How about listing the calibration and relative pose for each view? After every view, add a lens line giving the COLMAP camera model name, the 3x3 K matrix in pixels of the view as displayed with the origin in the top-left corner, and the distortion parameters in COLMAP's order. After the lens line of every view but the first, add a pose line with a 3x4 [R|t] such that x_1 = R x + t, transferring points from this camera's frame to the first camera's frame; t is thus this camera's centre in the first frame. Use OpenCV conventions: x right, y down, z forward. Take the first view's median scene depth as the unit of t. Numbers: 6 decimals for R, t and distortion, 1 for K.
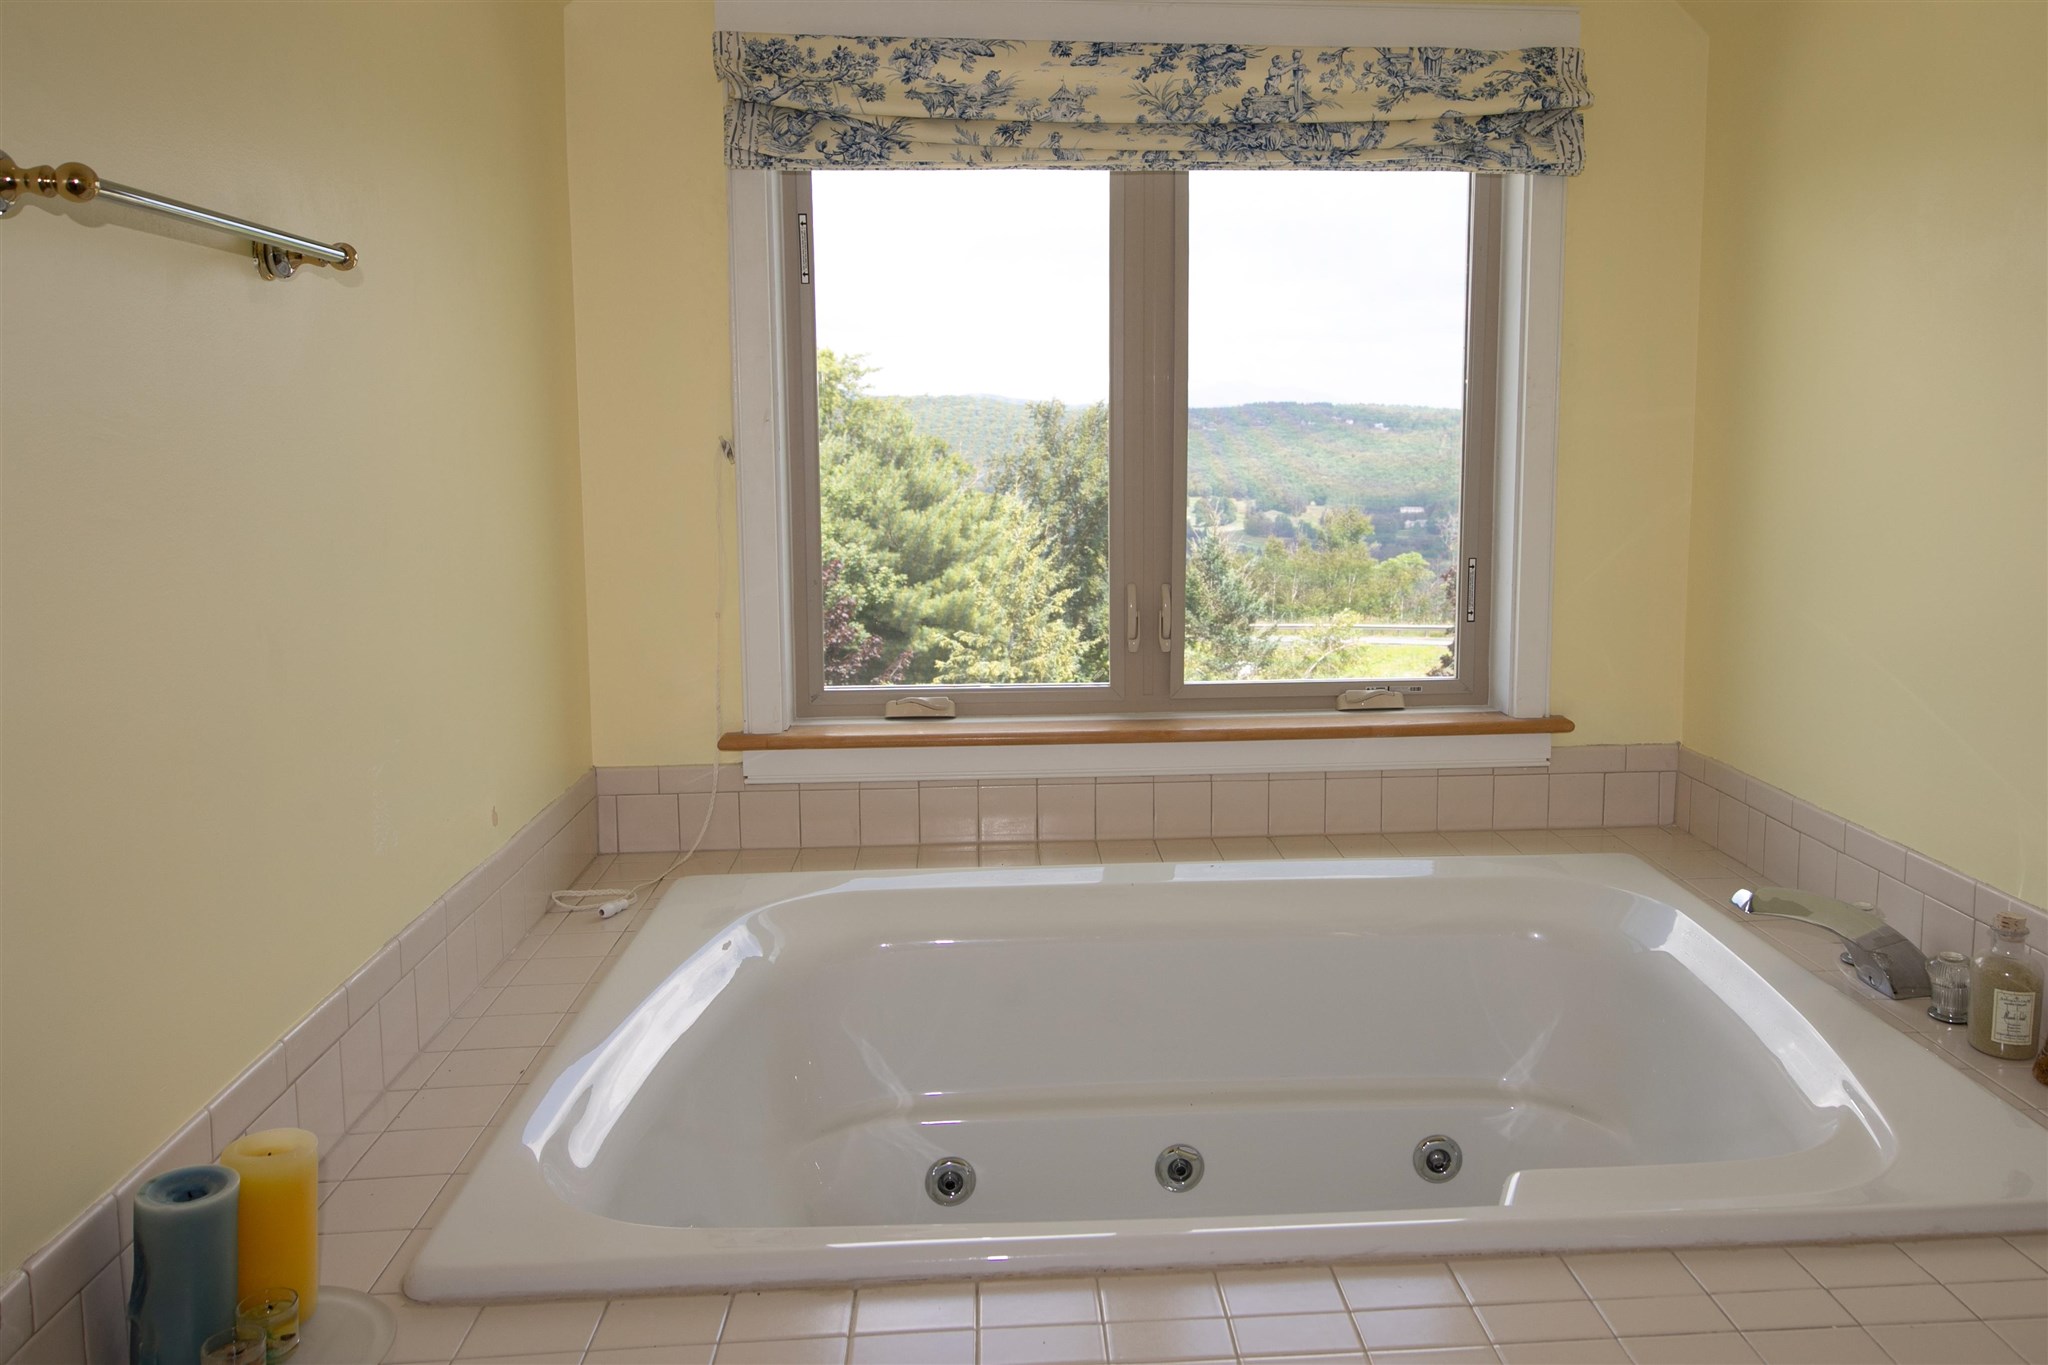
lens RADIAL K [[1551.6, 0, 1085.0], [0, 1551.6, 581.0], [0, 0, 1]] dist [0.012883, 0.007674]
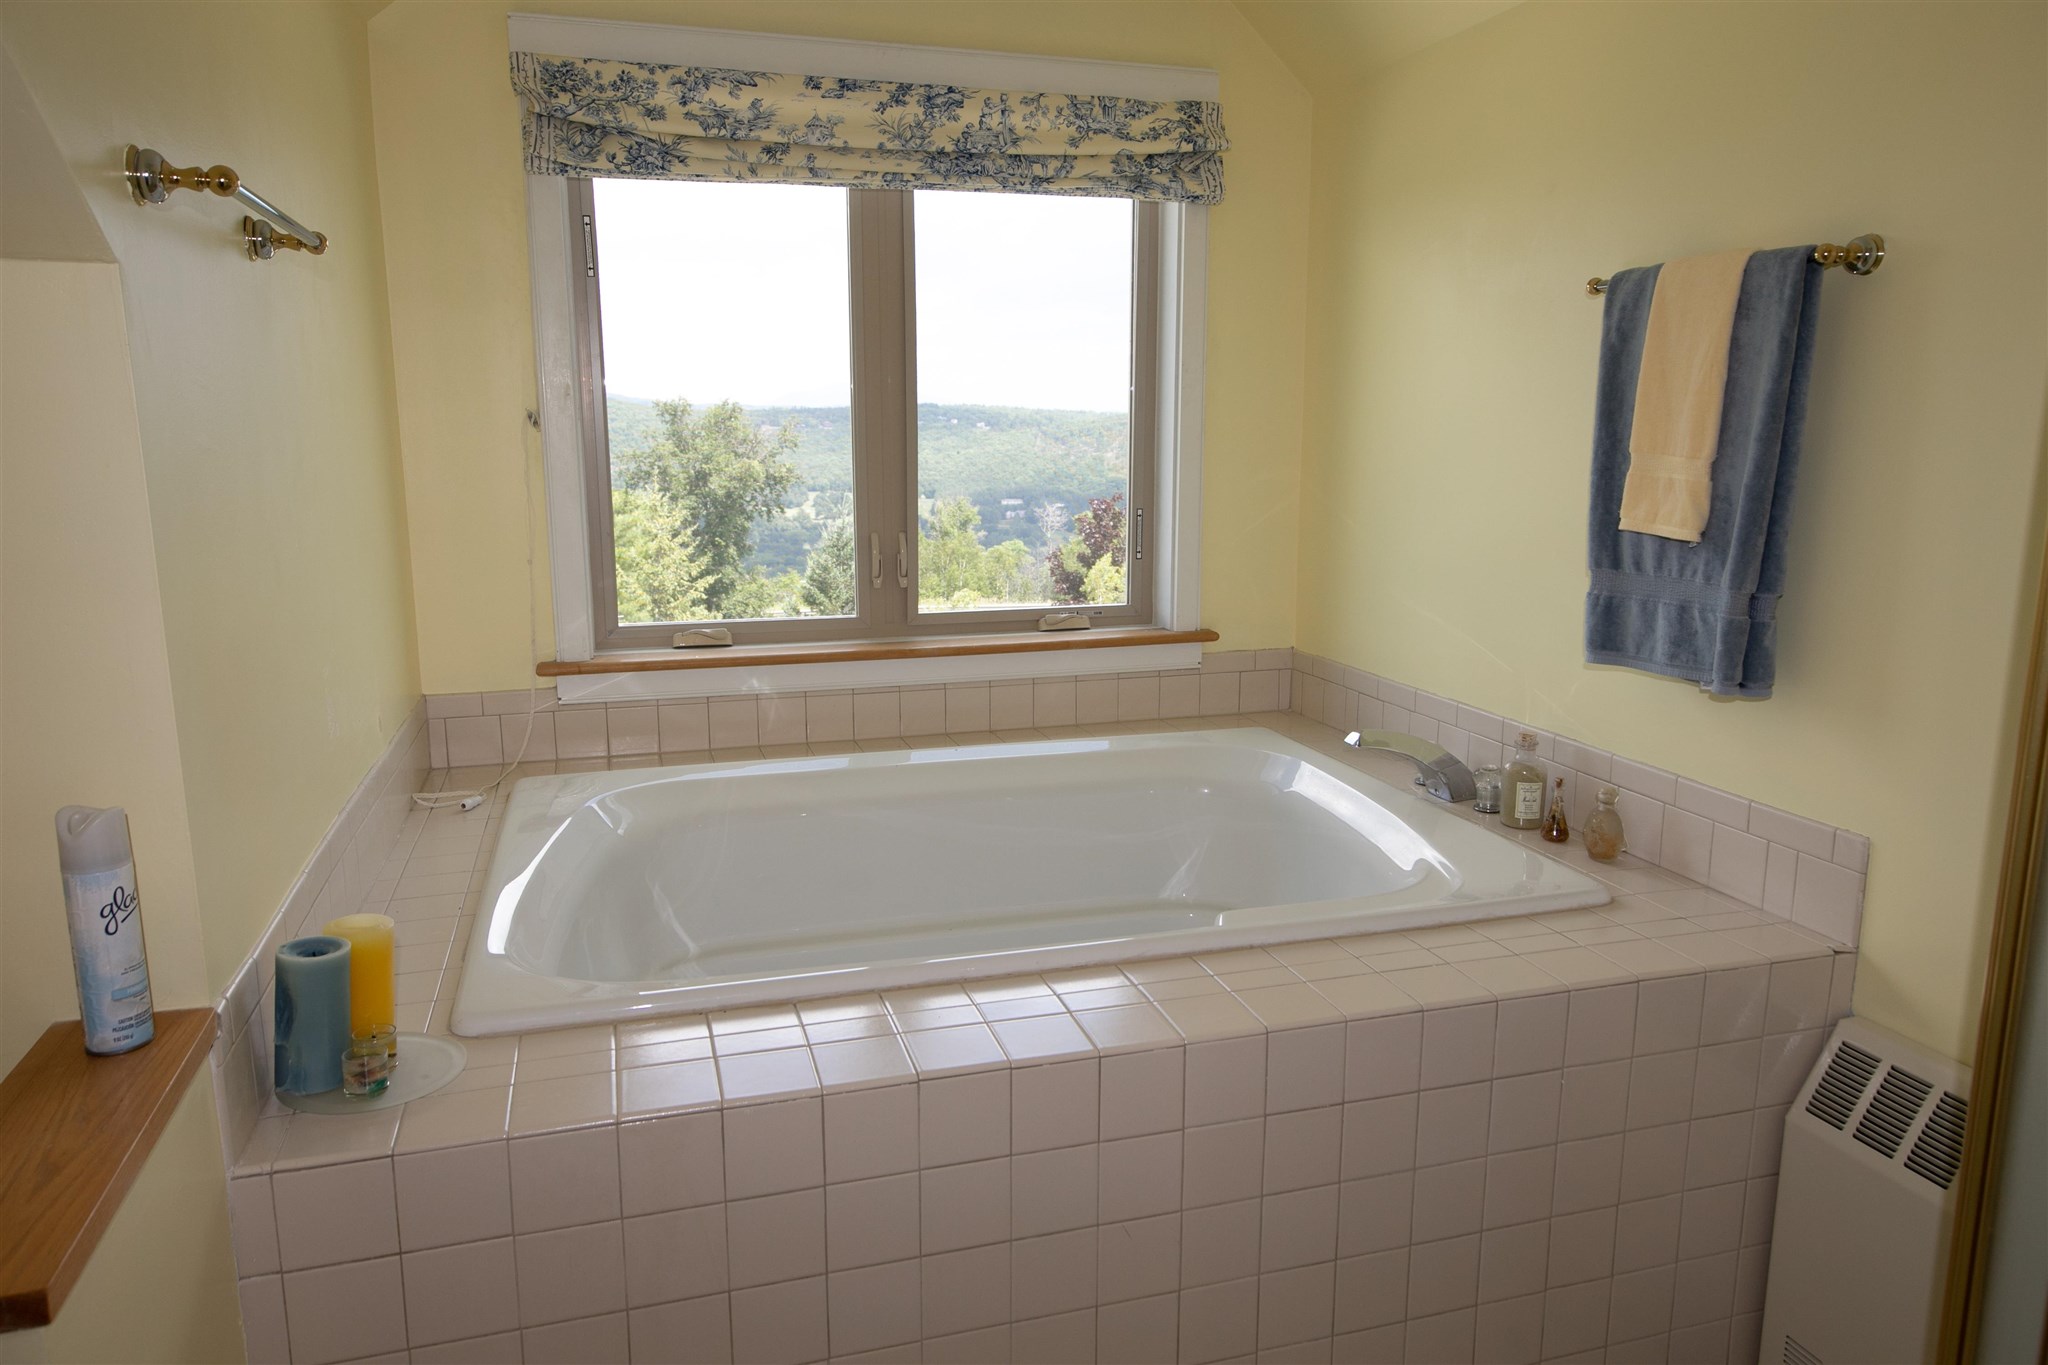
lens RADIAL K [[1429.5, 0, 1024.5], [0, 1429.5, 666.8], [0, 0, 1]] dist [0.017622, 0.004457]
pose [[0.976546, -0.035497, 0.212361, -0.105573], [0.021013, 0.997320, 0.070079, 0.033504], [-0.214280, -0.063973, 0.974675, -0.143653]]
